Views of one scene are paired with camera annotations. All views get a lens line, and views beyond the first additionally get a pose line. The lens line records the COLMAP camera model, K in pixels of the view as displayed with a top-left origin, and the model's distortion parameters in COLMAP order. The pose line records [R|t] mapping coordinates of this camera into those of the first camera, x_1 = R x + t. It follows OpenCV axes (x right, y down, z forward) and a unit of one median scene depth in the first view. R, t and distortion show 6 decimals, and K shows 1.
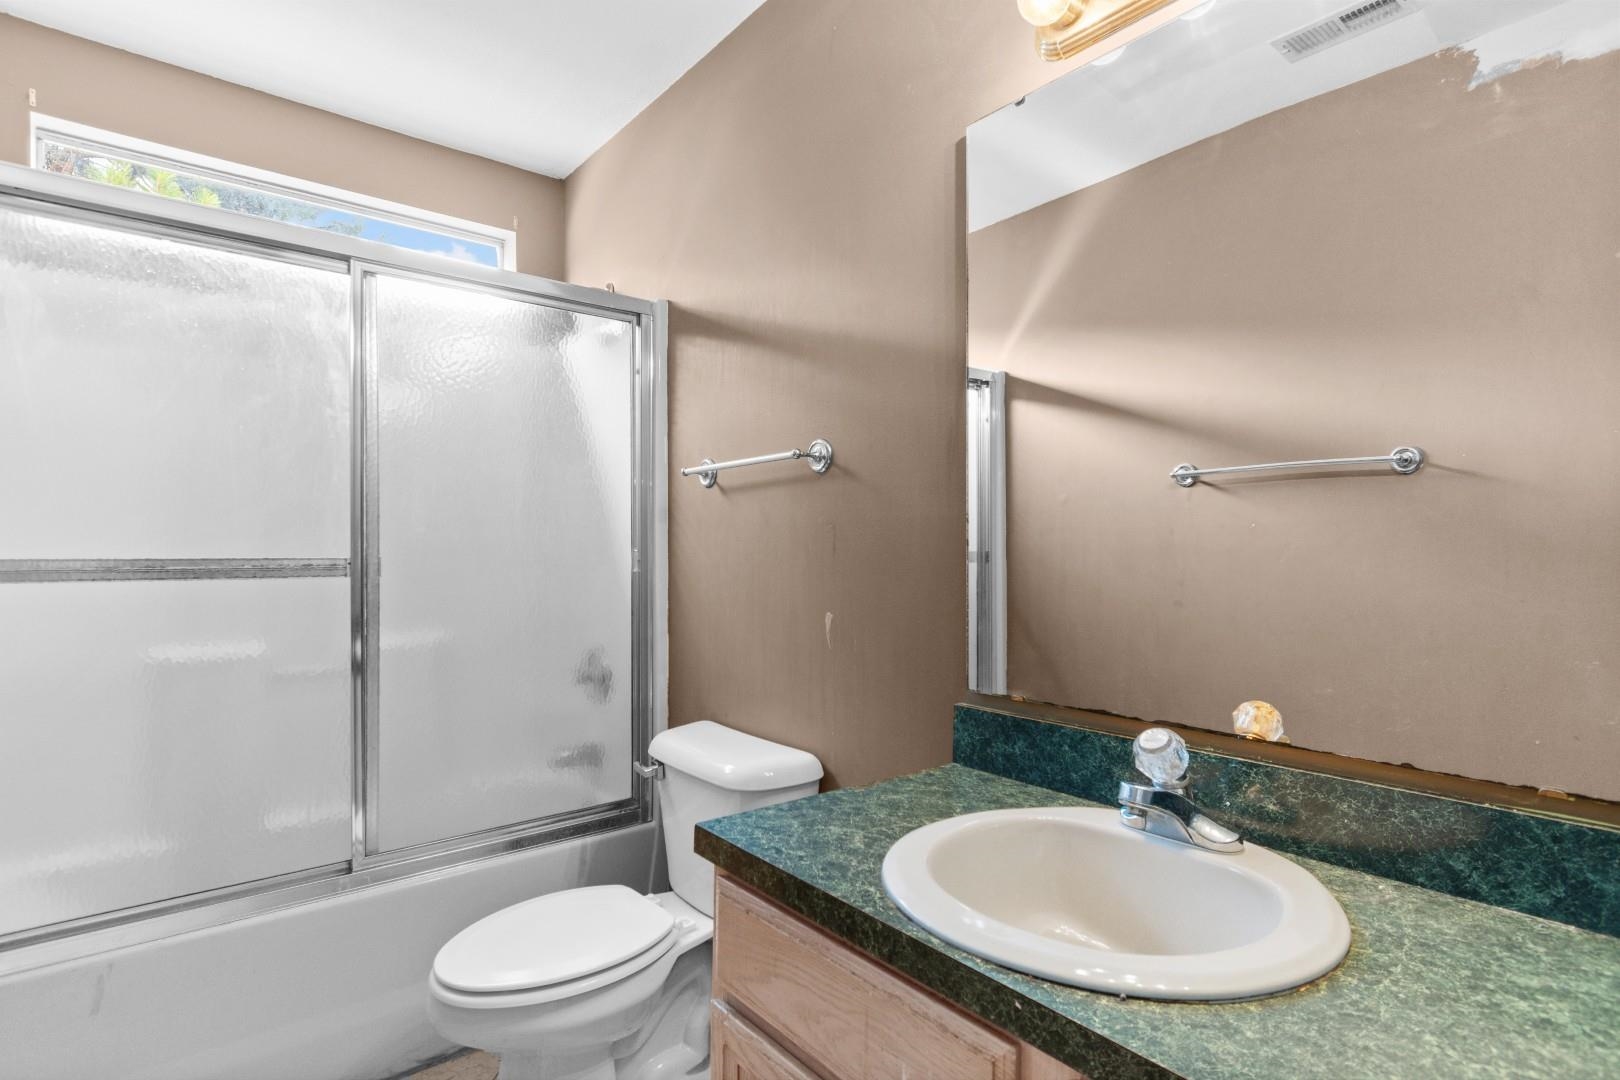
lens RADIAL K [[821.2, 0, 809.6], [0, 821.2, 542.9], [0, 0, 1]] dist [-0.002392, 0.000937]
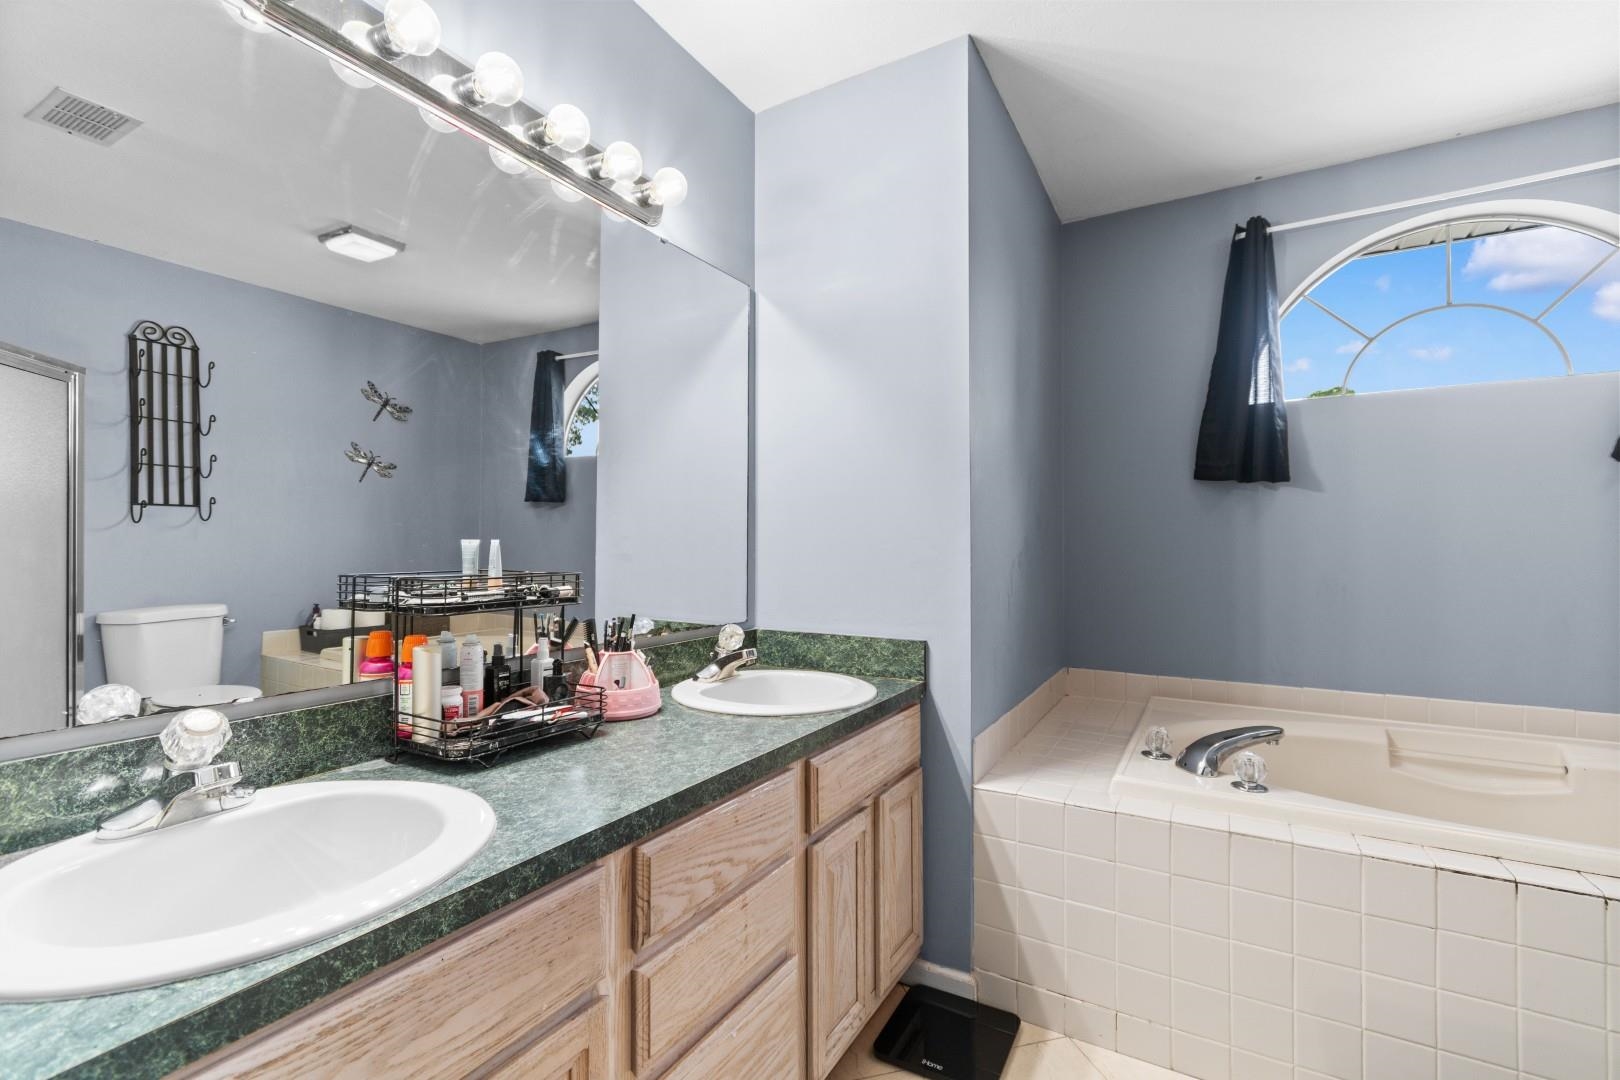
lens RADIAL K [[706.0, 0, 822.7], [0, 706.0, 543.0], [0, 0, 1]] dist [0.005280, -0.002115]
pose [[-0.363475, -0.000695, 0.931604, -1.201612], [-0.003795, 0.999993, -0.000734, 0.029045], [-0.931596, -0.003802, -0.363475, 1.337714]]
